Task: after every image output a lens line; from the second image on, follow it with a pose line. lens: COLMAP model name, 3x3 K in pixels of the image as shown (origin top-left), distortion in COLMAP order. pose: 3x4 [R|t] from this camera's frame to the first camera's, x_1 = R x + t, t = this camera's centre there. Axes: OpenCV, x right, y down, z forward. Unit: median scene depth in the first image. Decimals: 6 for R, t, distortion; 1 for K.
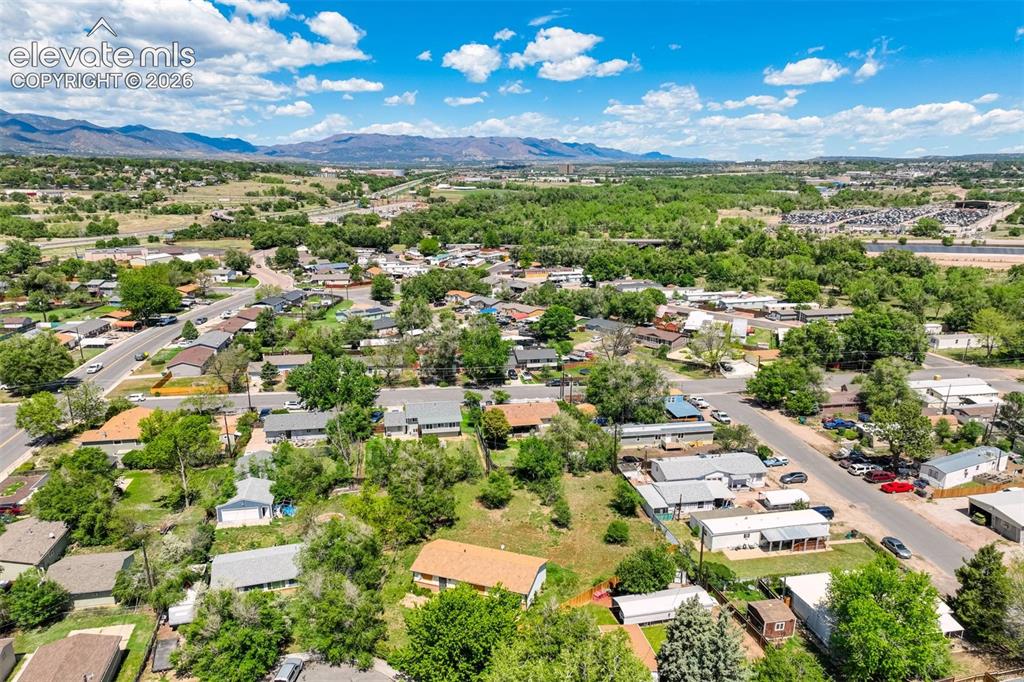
lens RADIAL K [[722.8, 0, 513.1], [0, 722.8, 337.5], [0, 0, 1]] dist [0.003251, 0.012416]
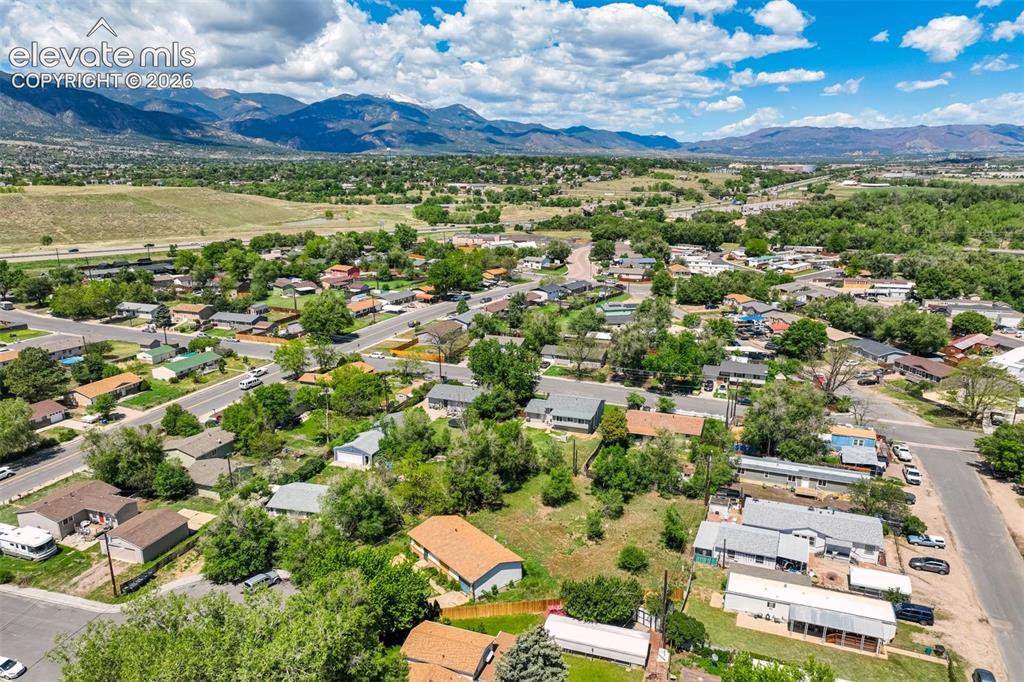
lens RADIAL K [[722.8, 0, 507.6], [0, 722.8, 341.8], [0, 0, 1]] dist [0.003251, 0.012416]
pose [[0.845769, 0.121807, -0.519459, 0.225524], [-0.115866, 0.992289, 0.044030, -0.013999], [0.520817, 0.022948, 0.853360, 0.059746]]
